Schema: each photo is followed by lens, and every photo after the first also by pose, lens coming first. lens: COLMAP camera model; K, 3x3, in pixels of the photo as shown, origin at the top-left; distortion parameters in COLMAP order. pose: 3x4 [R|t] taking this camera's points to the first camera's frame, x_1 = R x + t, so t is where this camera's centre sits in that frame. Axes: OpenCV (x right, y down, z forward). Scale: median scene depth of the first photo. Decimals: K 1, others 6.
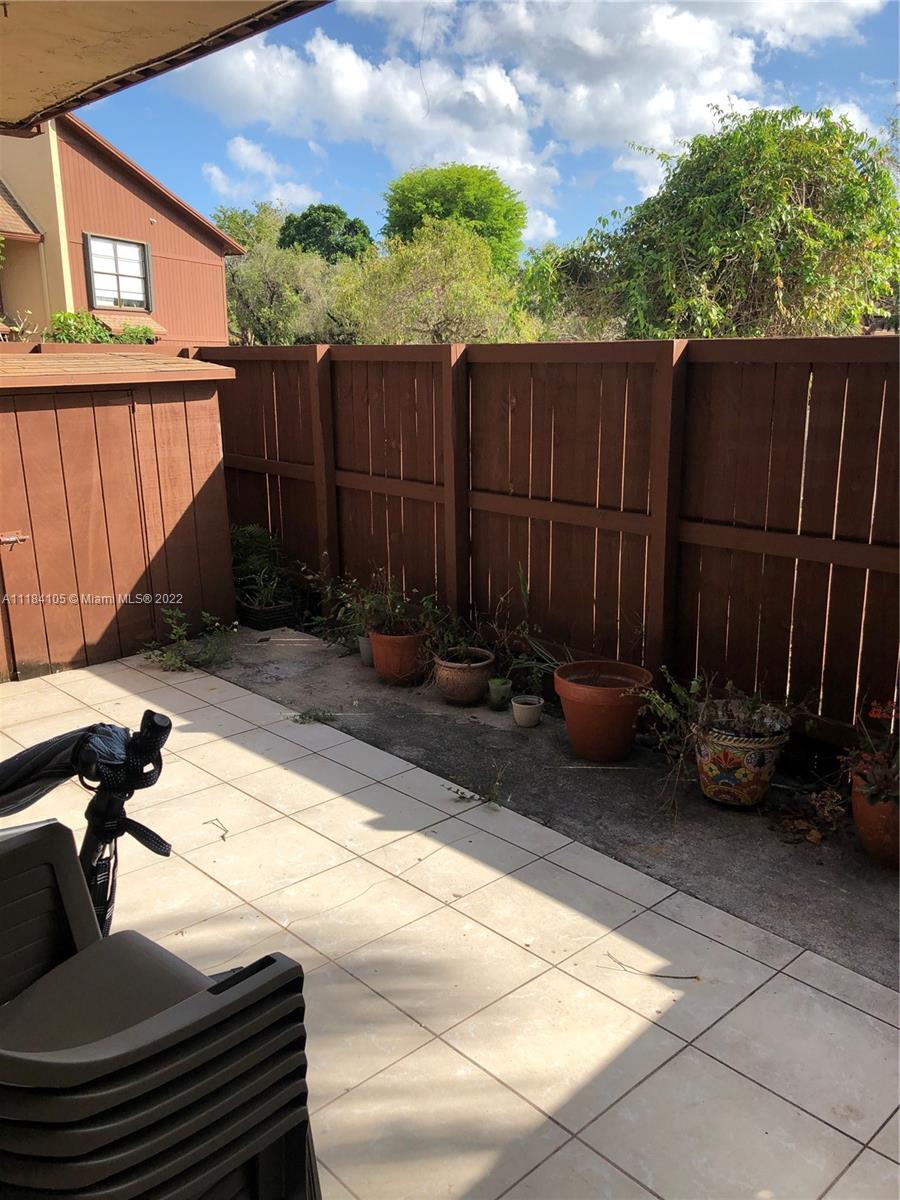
lens RADIAL K [[982.9, 0, 451.7], [0, 982.9, 602.1], [0, 0, 1]] dist [0.010709, 0.005628]
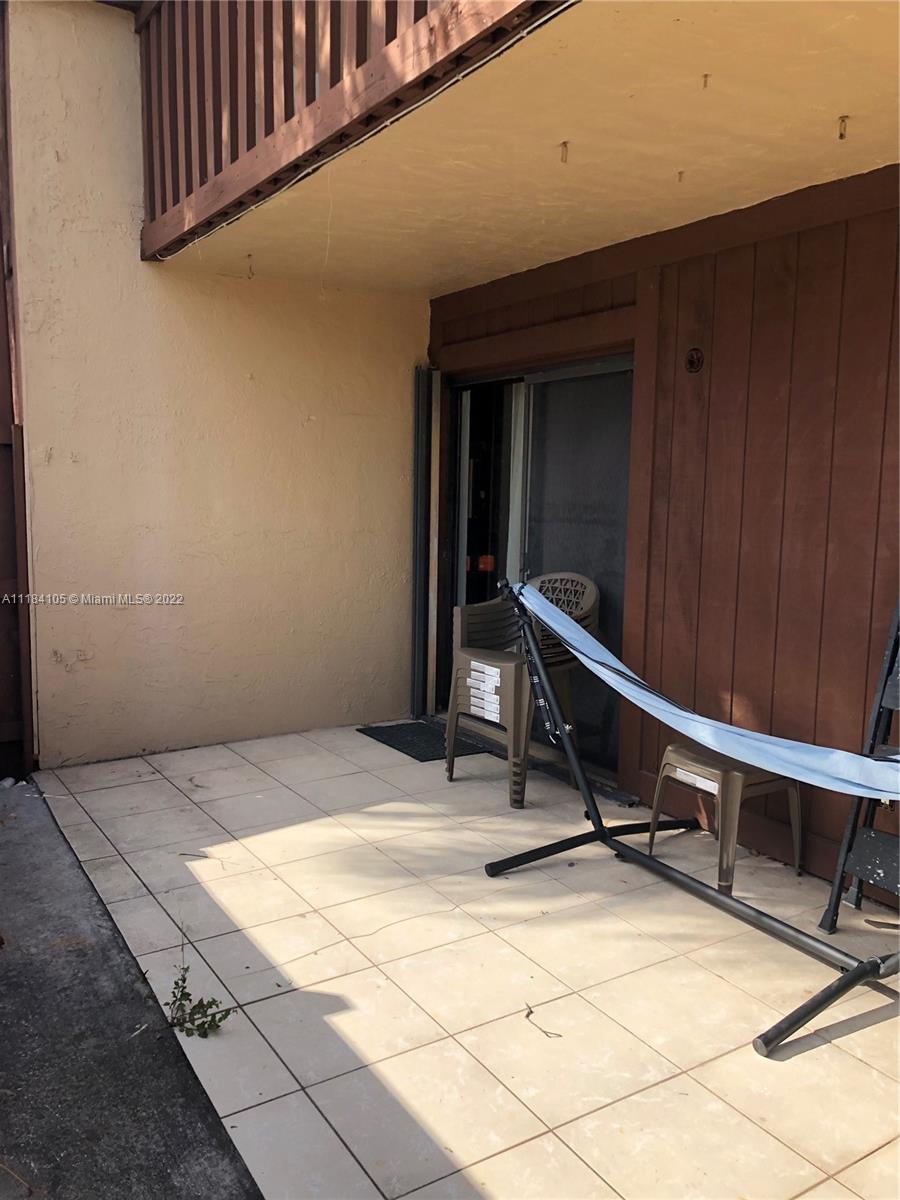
lens RADIAL K [[982.9, 0, 450.1], [0, 982.9, 601.1], [0, 0, 1]] dist [0.010709, 0.005628]
pose [[-0.982115, -0.033289, 0.185318, -0.353371], [0.036039, 0.932811, 0.358558, -0.419834], [-0.184803, 0.358824, -0.914928, 1.883770]]
